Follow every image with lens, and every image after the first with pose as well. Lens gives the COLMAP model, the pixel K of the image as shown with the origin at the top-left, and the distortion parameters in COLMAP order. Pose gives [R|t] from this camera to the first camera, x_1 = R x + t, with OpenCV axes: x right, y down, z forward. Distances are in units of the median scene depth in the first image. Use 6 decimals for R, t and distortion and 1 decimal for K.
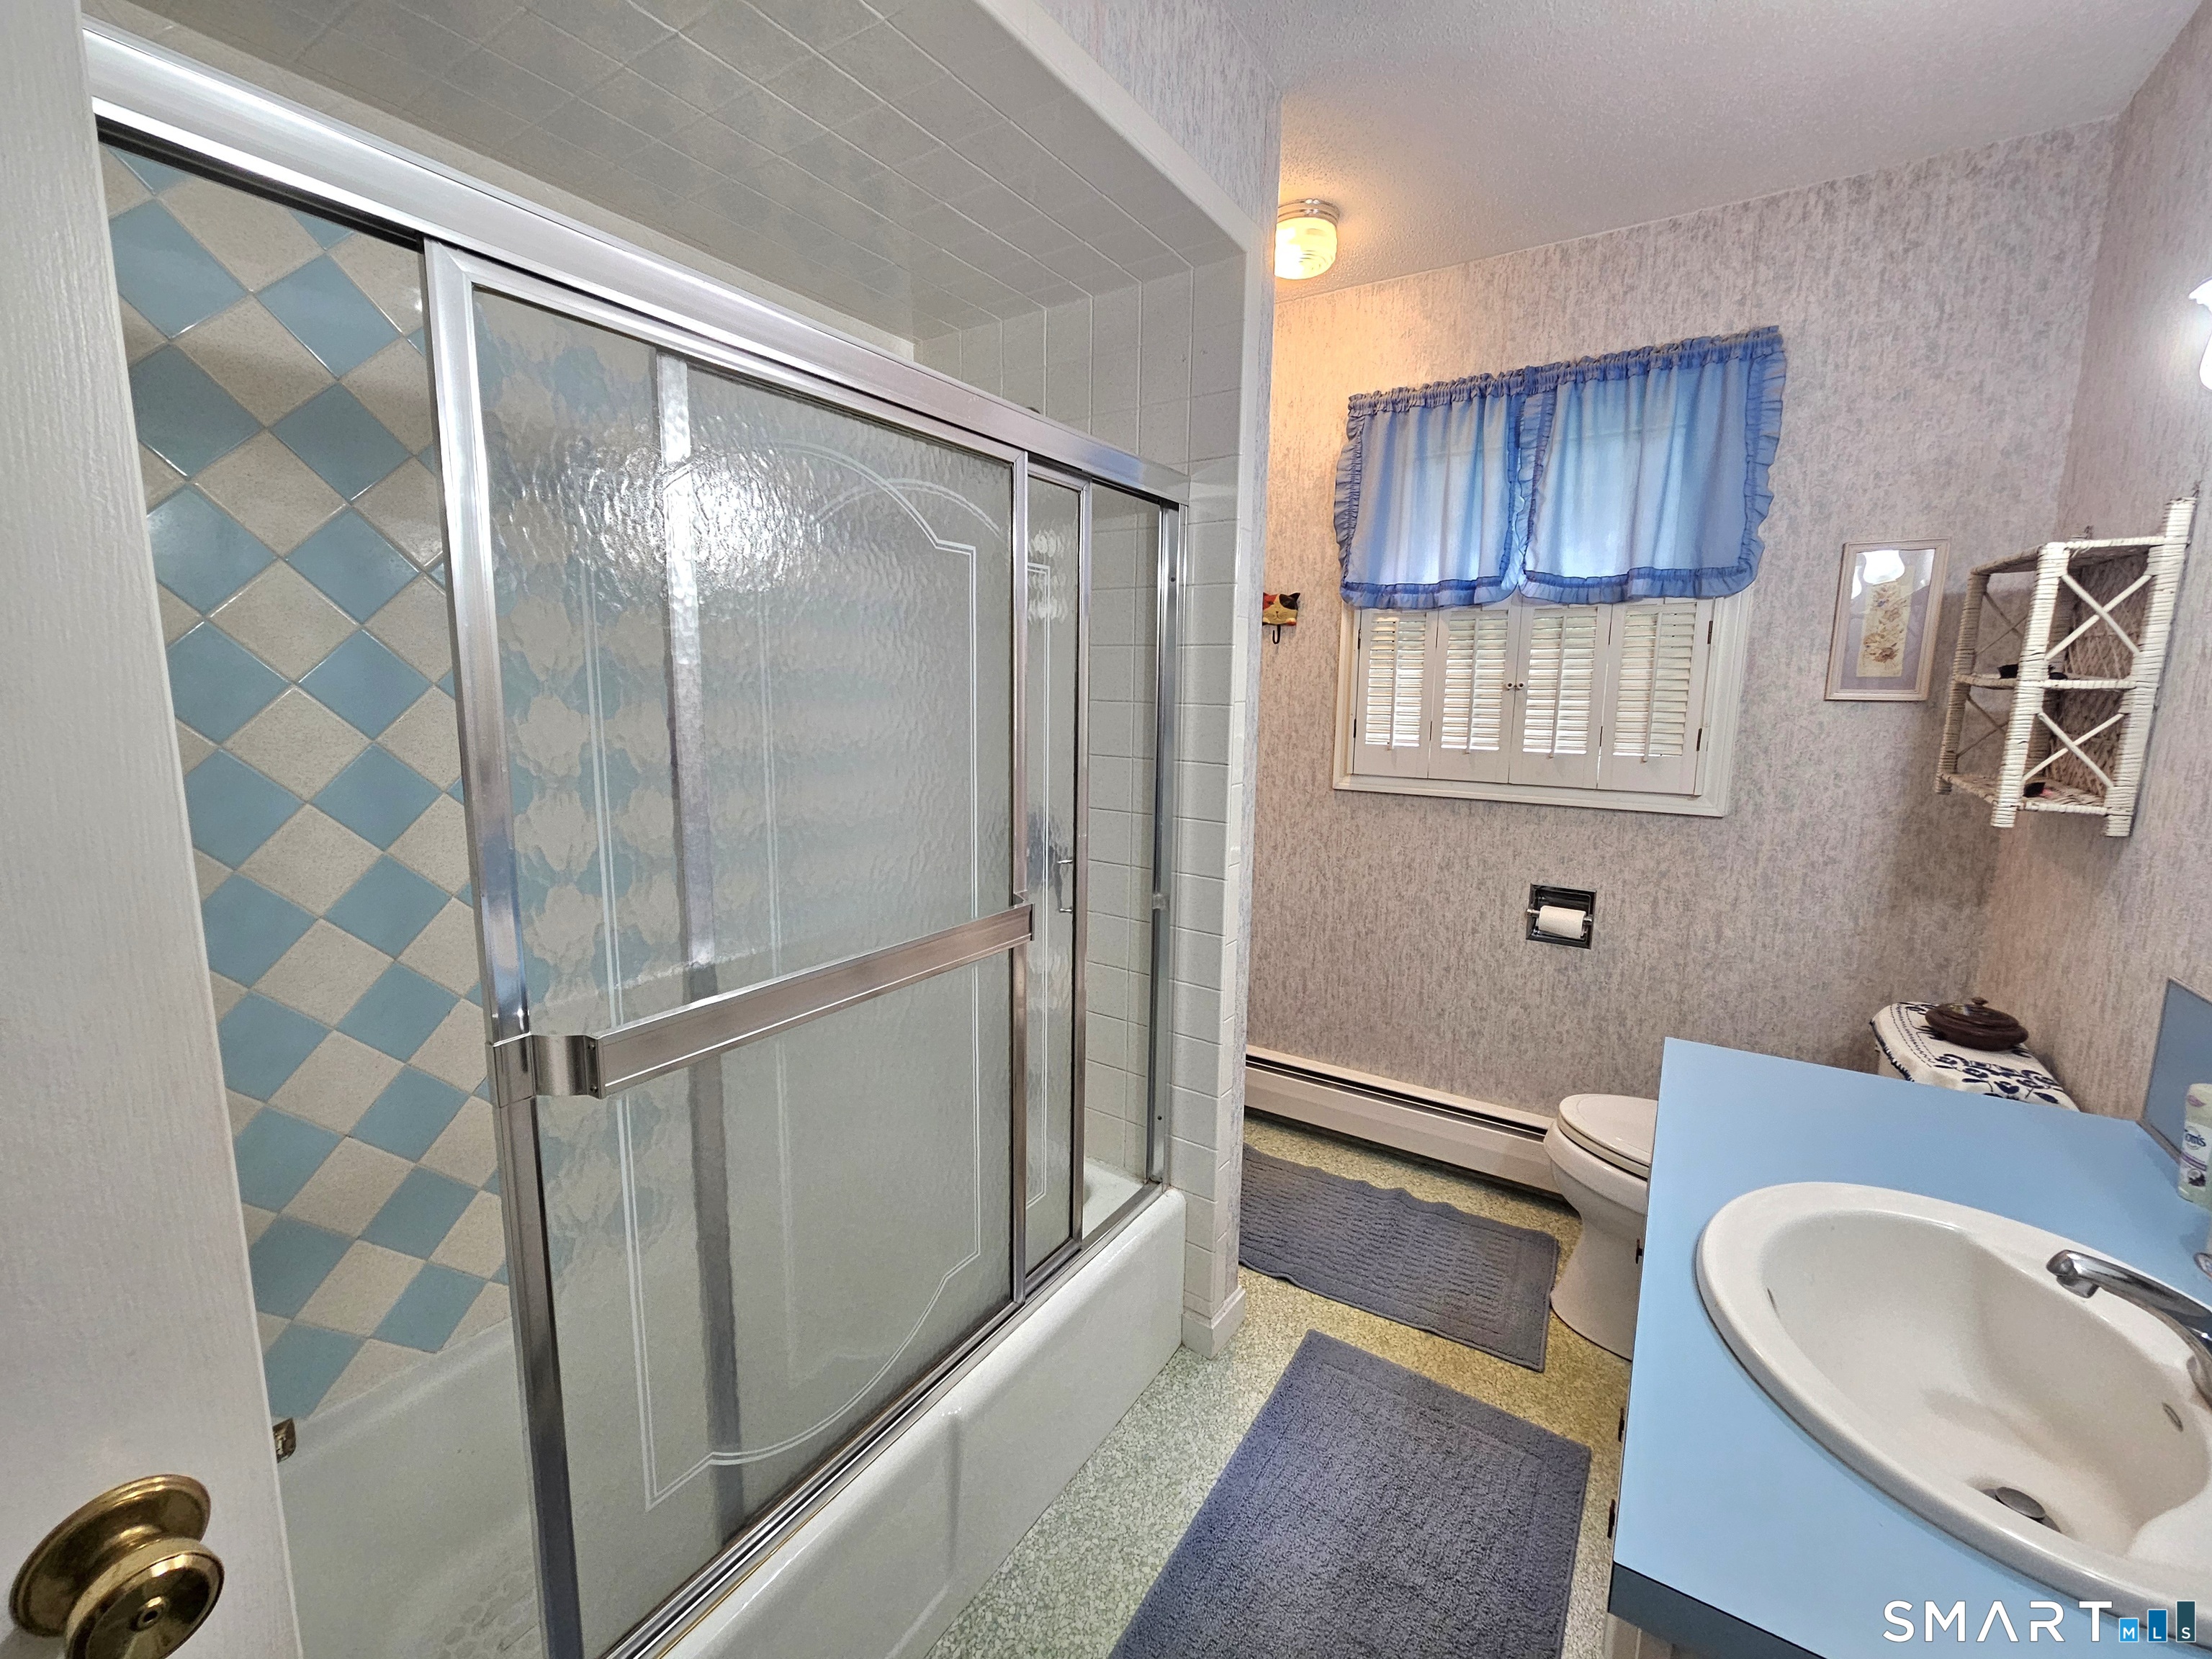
lens RADIAL K [[909.3, 0, 1107.1], [0, 909.3, 821.1], [0, 0, 1]] dist [-0.000594, -0.000512]
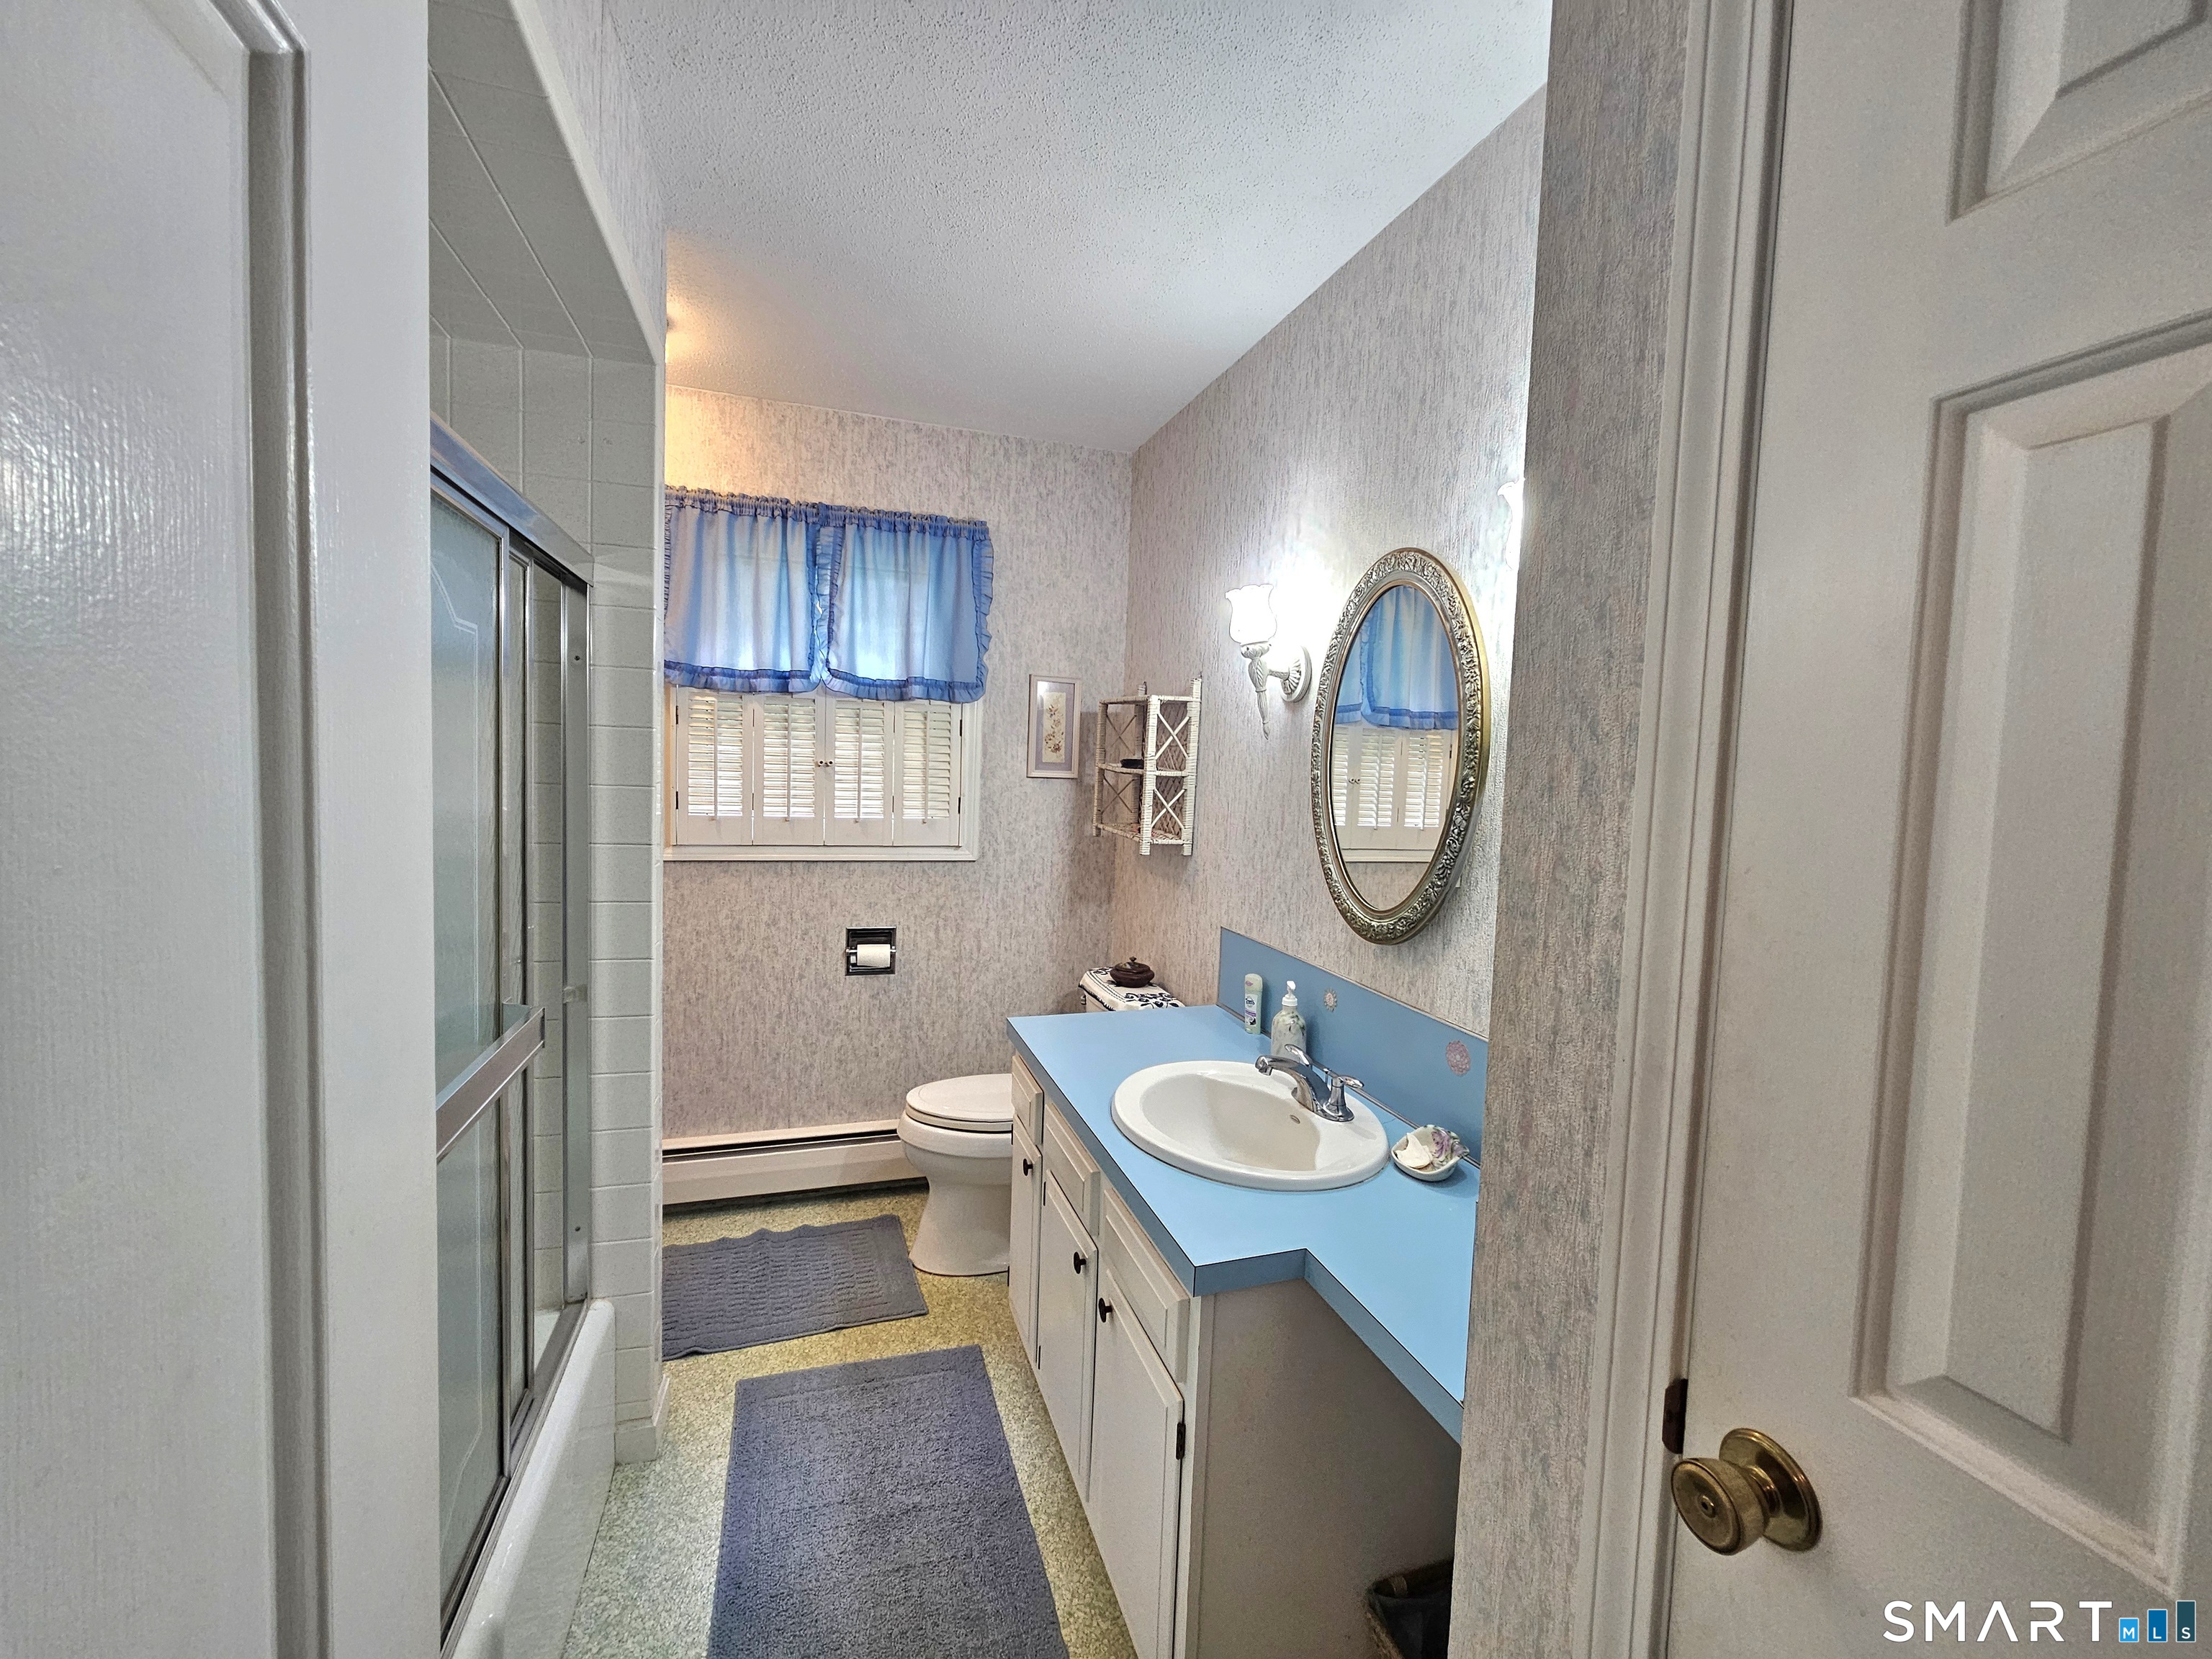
lens RADIAL K [[909.3, 0, 1106.7], [0, 909.3, 825.3], [0, 0, 1]] dist [-0.000594, -0.000512]
pose [[0.628747, -0.043271, 0.776405, -0.275868], [0.088482, 0.995947, -0.016148, -0.018427], [-0.772560, 0.078851, 0.630027, -0.028228]]
